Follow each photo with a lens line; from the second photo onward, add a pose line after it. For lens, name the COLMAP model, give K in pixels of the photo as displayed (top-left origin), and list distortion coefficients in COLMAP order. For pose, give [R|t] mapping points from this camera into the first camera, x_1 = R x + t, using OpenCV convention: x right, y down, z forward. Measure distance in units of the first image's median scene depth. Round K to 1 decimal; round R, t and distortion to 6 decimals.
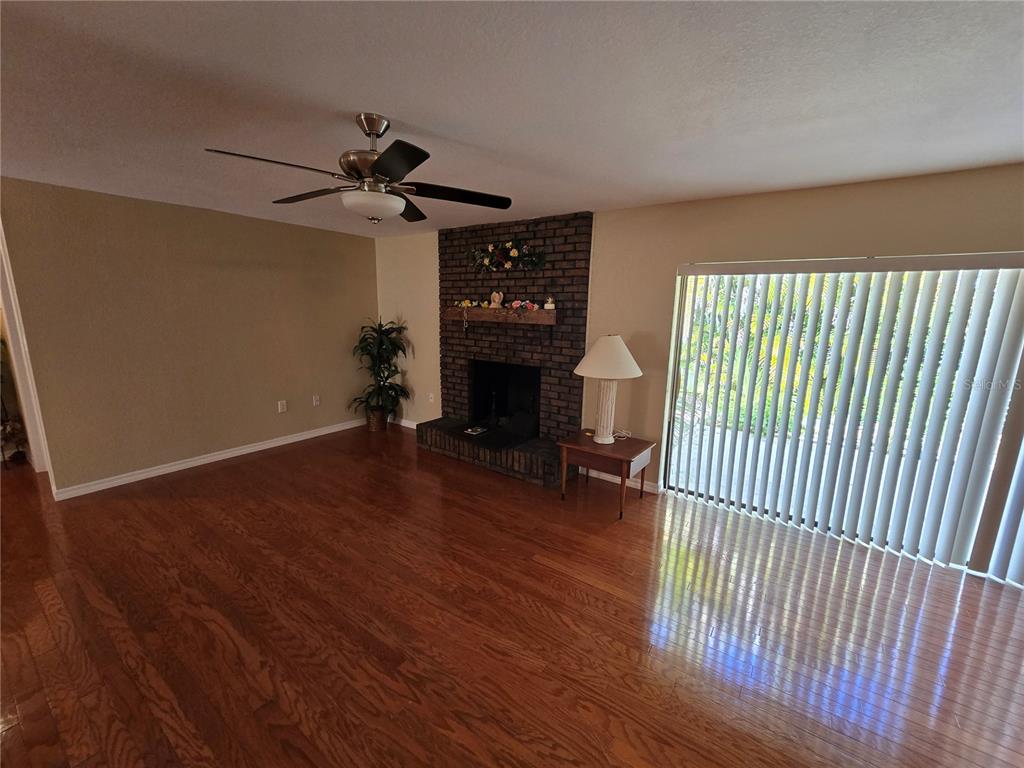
lens RADIAL K [[417.0, 0, 506.0], [0, 417.0, 386.2], [0, 0, 1]] dist [-0.010170, 0.001838]
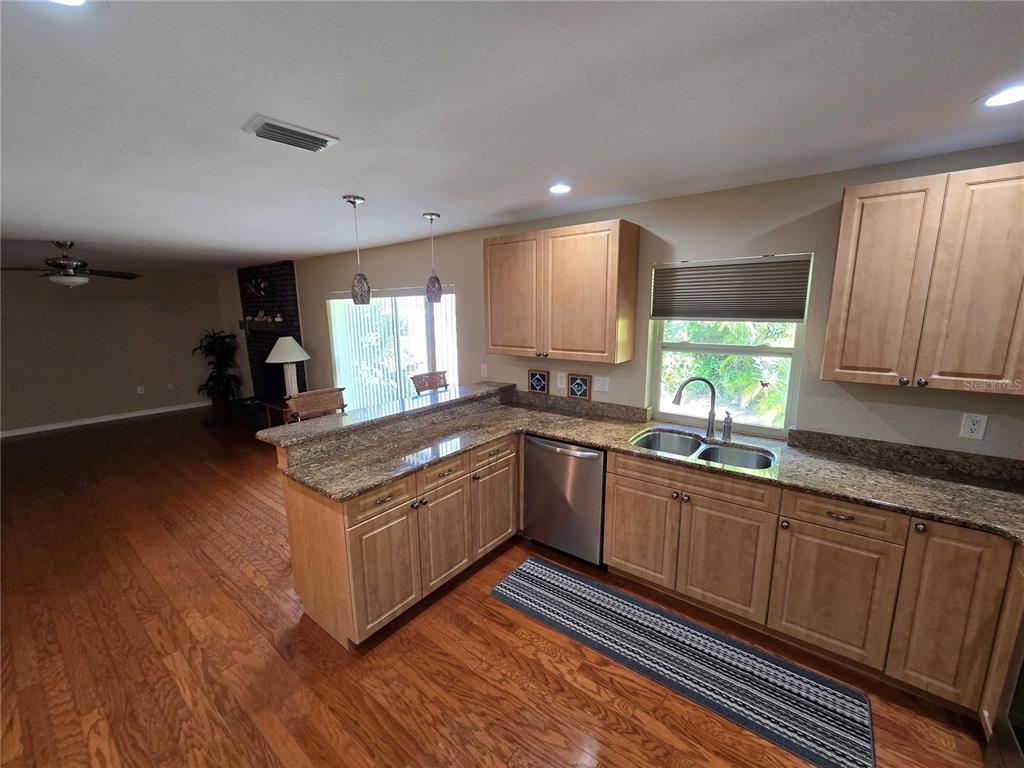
lens RADIAL K [[417.0, 0, 506.5], [0, 417.0, 385.6], [0, 0, 1]] dist [-0.010170, 0.001838]
pose [[0.998527, -0.021628, -0.049760, 0.951249], [0.021324, 0.999751, -0.006620, 0.079450], [0.049891, 0.005549, 0.998739, -0.476133]]
